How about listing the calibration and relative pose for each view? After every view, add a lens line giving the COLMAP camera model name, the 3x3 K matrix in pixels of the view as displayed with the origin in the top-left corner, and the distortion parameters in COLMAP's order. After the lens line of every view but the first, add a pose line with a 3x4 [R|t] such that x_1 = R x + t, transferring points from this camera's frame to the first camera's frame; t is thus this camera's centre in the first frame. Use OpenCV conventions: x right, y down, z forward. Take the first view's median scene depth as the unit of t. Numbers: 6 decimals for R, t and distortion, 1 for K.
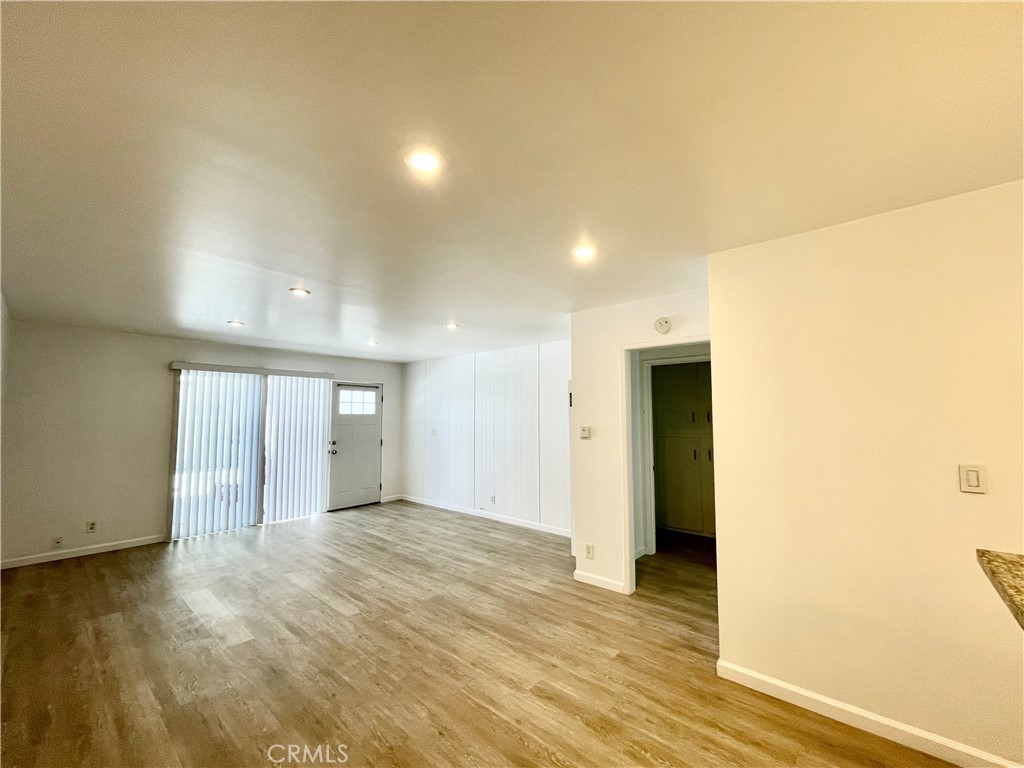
lens RADIAL K [[409.2, 0, 511.6], [0, 409.2, 386.4], [0, 0, 1]] dist [0.011229, -0.000045]
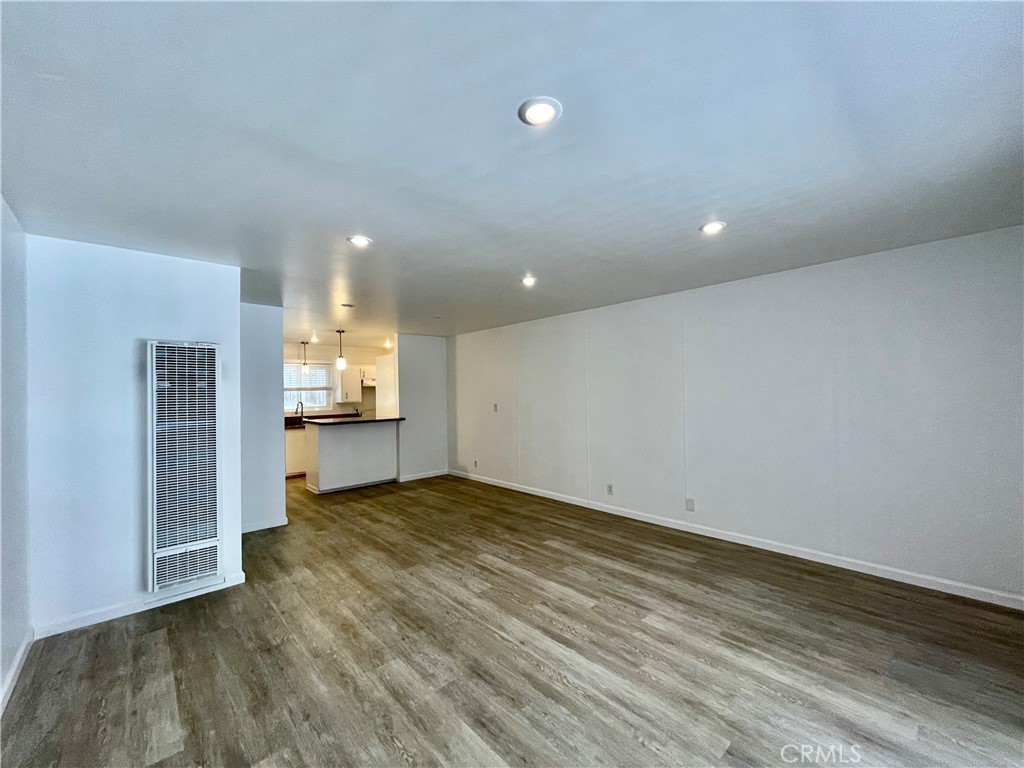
lens RADIAL K [[409.2, 0, 513.3], [0, 409.2, 385.3], [0, 0, 1]] dist [0.011229, -0.000045]
pose [[-0.994330, 0.024241, 0.103539, -0.517734], [0.014678, 0.995637, -0.092148, 0.150328], [-0.105321, -0.090106, -0.990348, 1.871699]]
